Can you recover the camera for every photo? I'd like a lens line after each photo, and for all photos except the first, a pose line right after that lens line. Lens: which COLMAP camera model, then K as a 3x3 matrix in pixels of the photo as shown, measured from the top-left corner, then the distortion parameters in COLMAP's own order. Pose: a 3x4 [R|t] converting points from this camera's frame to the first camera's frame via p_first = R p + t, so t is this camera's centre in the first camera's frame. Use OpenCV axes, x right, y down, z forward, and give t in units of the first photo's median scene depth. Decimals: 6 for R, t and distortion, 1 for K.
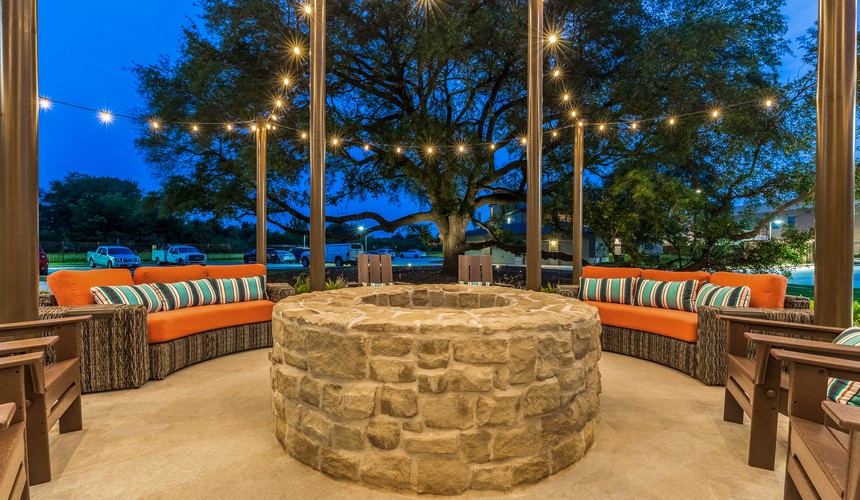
lens RADIAL K [[391.7, 0, 430.0], [0, 391.7, 250.0], [0, 0, 1]] dist [-0.001126, -0.000180]
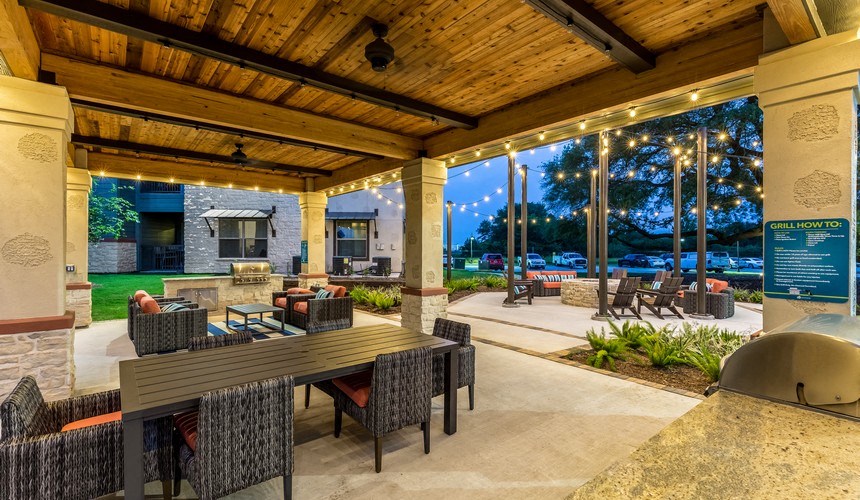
lens RADIAL K [[391.7, 0, 430.0], [0, 391.7, 250.0], [0, 0, 1]] dist [-0.001126, -0.000180]
pose [[0.600119, -0.003560, -0.799903, 0.175786], [-0.000290, 0.999989, -0.004668, -0.014817], [0.799911, 0.003033, 0.600112, -0.230083]]
